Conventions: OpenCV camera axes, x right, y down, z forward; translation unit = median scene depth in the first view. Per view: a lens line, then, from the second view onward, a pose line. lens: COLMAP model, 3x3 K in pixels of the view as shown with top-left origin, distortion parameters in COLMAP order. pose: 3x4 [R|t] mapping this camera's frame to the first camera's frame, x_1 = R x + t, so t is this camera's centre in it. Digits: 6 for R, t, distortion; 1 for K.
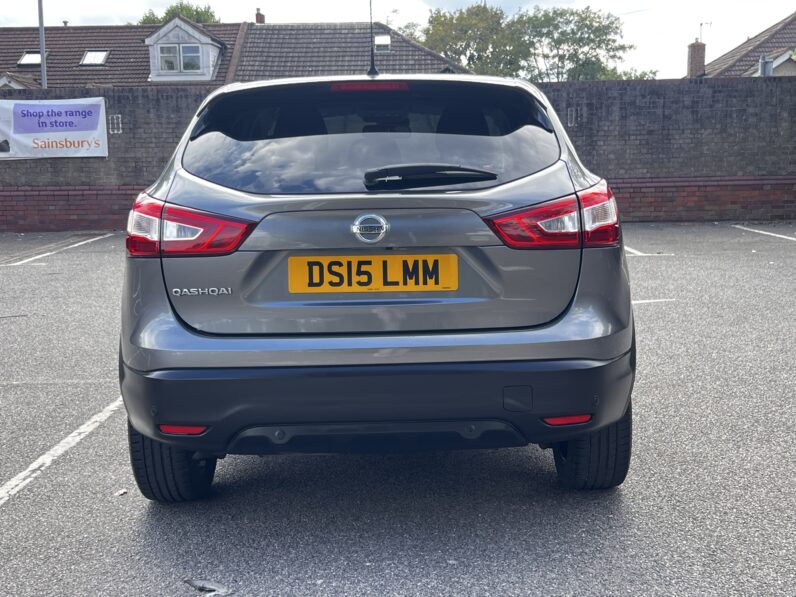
lens RADIAL K [[1221.9, 0, 398.0], [0, 1221.9, 298.5], [0, 0, 1]] dist [0.122543, -0.039436]
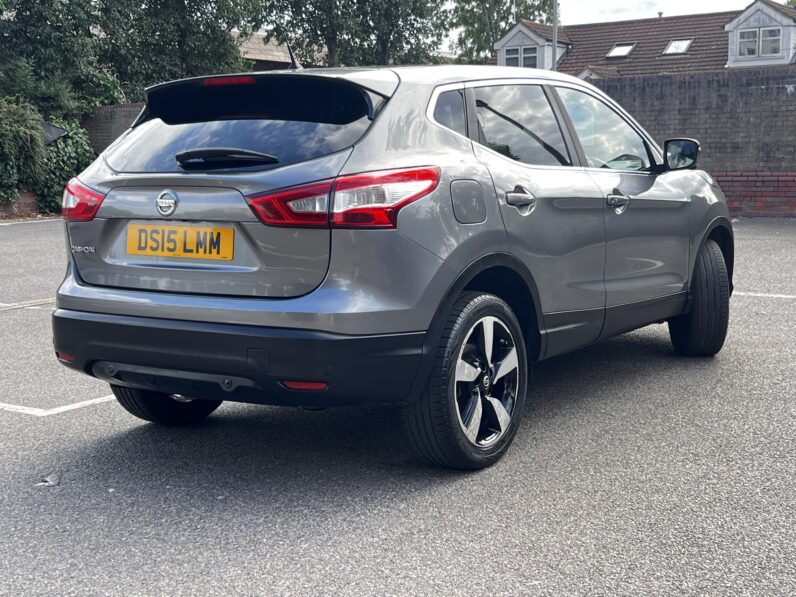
lens RADIAL K [[1221.9, 0, 398.0], [0, 1221.9, 298.5], [0, 0, 1]] dist [0.122543, -0.039436]
pose [[0.835939, 0.076216, -0.543504, 0.718645], [-0.070807, 0.997011, 0.030906, -0.015639], [0.544236, 0.012649, 0.838837, 0.118708]]
